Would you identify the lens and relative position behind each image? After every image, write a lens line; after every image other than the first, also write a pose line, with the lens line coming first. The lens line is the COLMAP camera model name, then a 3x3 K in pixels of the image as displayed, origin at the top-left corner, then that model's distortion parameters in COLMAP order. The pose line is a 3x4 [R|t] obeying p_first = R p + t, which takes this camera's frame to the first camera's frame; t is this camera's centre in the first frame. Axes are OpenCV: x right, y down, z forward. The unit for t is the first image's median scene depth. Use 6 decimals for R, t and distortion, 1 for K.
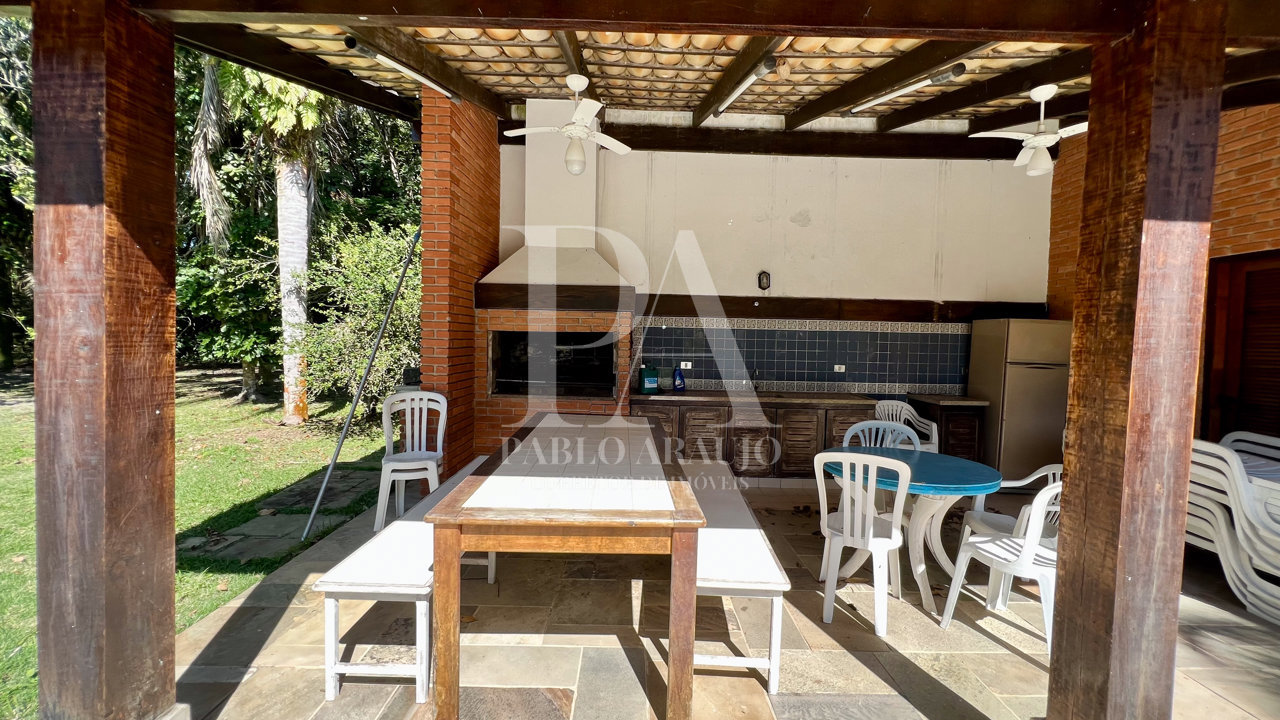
lens RADIAL K [[508.4, 0, 632.7], [0, 508.4, 356.9], [0, 0, 1]] dist [-0.004482, 0.001439]
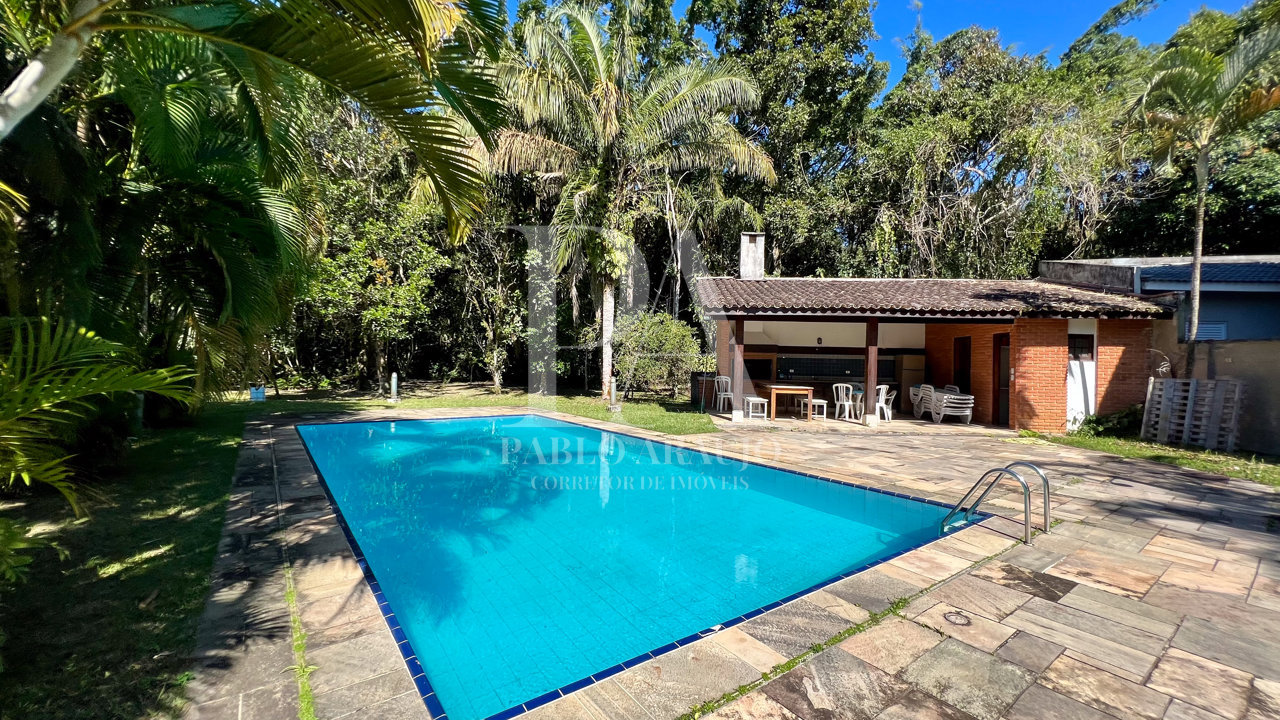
lens RADIAL K [[508.4, 0, 636.6], [0, 508.4, 362.0], [0, 0, 1]] dist [-0.004482, 0.001439]
pose [[0.996707, -0.001853, -0.081062, -0.379288], [-0.001455, 0.999170, -0.040721, 0.059840], [0.081070, 0.040705, 0.995877, -1.359189]]
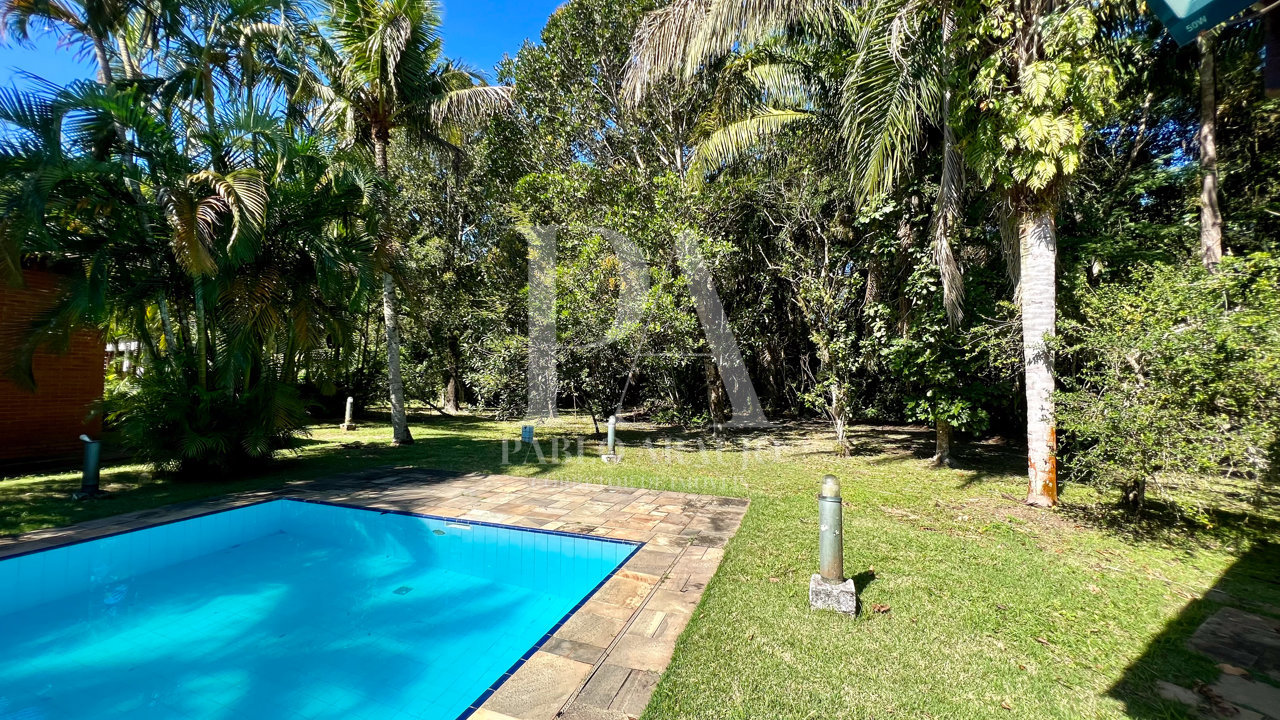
lens RADIAL K [[508.4, 0, 644.4], [0, 508.4, 357.4], [0, 0, 1]] dist [-0.004482, 0.001439]
pose [[0.510294, -0.053574, -0.858330, -0.271042], [-0.038429, 0.995640, -0.084992, -0.024004], [0.859141, 0.076355, 0.506010, -0.064363]]
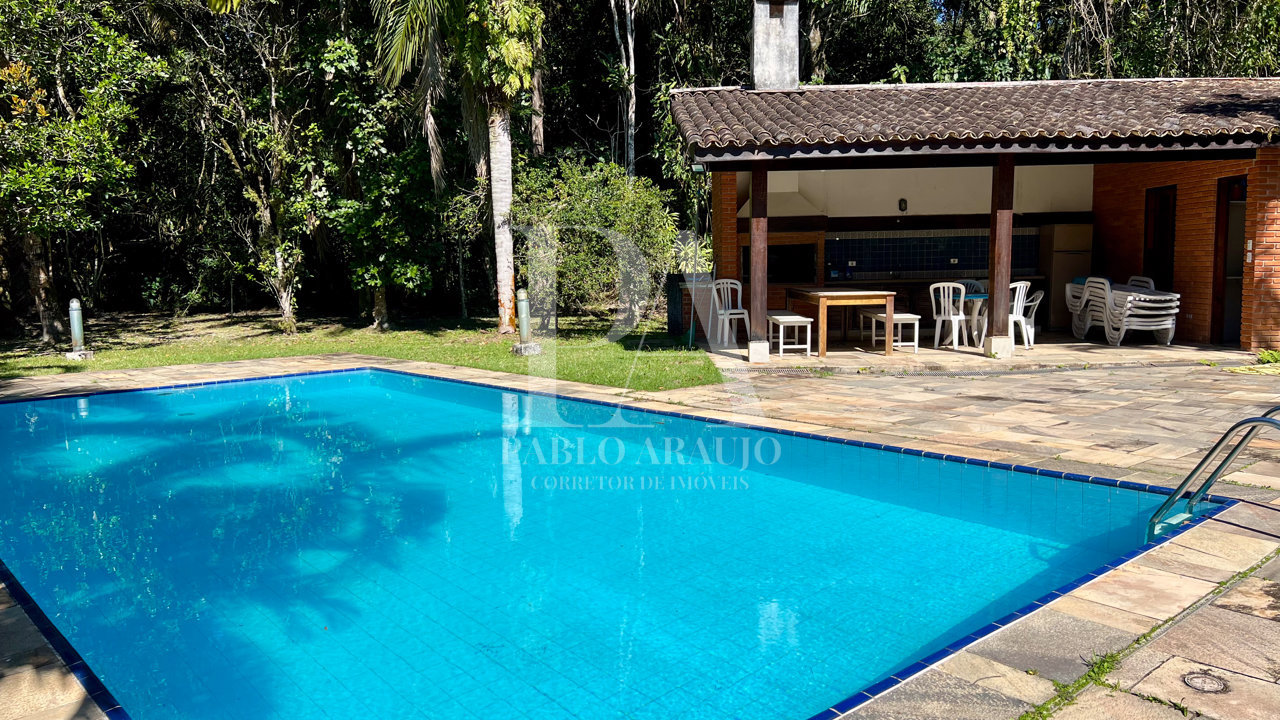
lens RADIAL K [[953.5, 0, 647.3], [0, 953.5, 371.1], [0, 0, 1]] dist [0.042703, -0.039029]
pose [[0.998903, -0.044771, 0.013759, -0.406174], [0.043561, 0.995979, 0.078285, 0.062439], [-0.017208, -0.077600, 0.996836, -1.346879]]
